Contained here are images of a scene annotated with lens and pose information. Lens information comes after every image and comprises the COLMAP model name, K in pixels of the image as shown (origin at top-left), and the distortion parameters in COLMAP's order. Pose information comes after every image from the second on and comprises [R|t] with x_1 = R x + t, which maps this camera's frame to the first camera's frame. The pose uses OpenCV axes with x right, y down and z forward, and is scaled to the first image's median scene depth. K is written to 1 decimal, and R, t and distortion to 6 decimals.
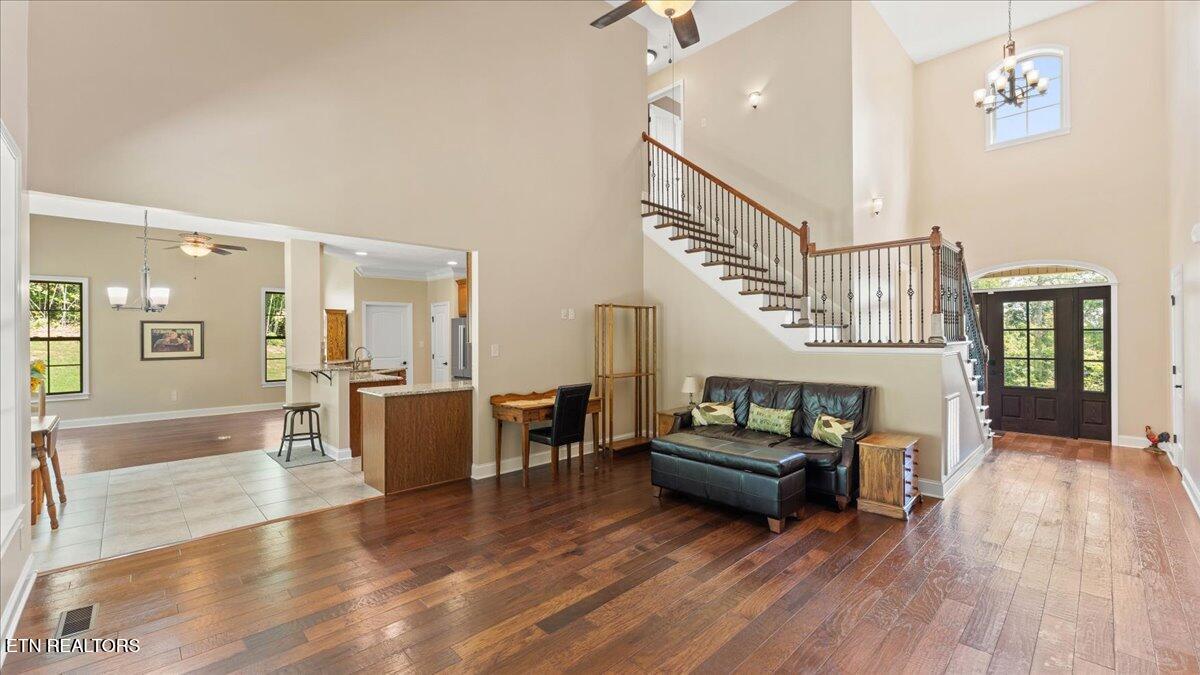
lens RADIAL K [[487.7, 0, 599.4], [0, 487.7, 335.5], [0, 0, 1]] dist [-0.008750, -0.000212]
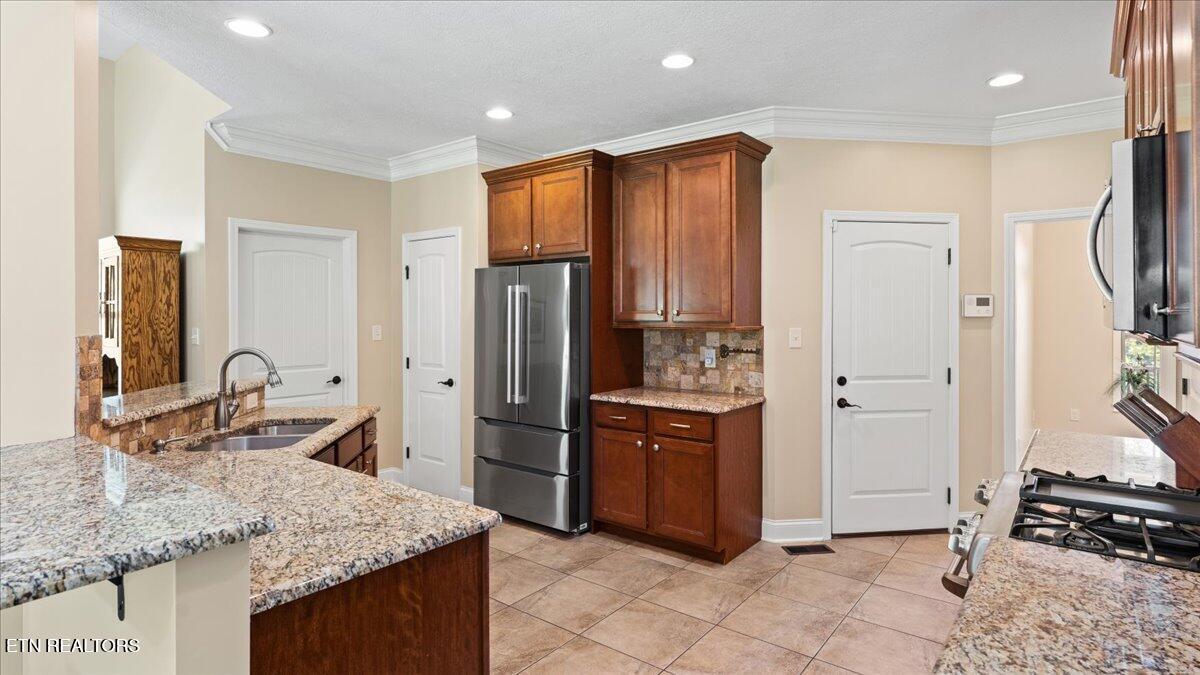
lens RADIAL K [[618.7, 0, 612.8], [0, 618.7, 319.6], [0, 0, 1]] dist [-0.020159, -0.000443]
pose [[0.989026, 0.003985, 0.147687, -0.263311], [-0.004649, 0.999981, 0.004152, 0.003552], [-0.147667, -0.004793, 0.989025, 0.489668]]
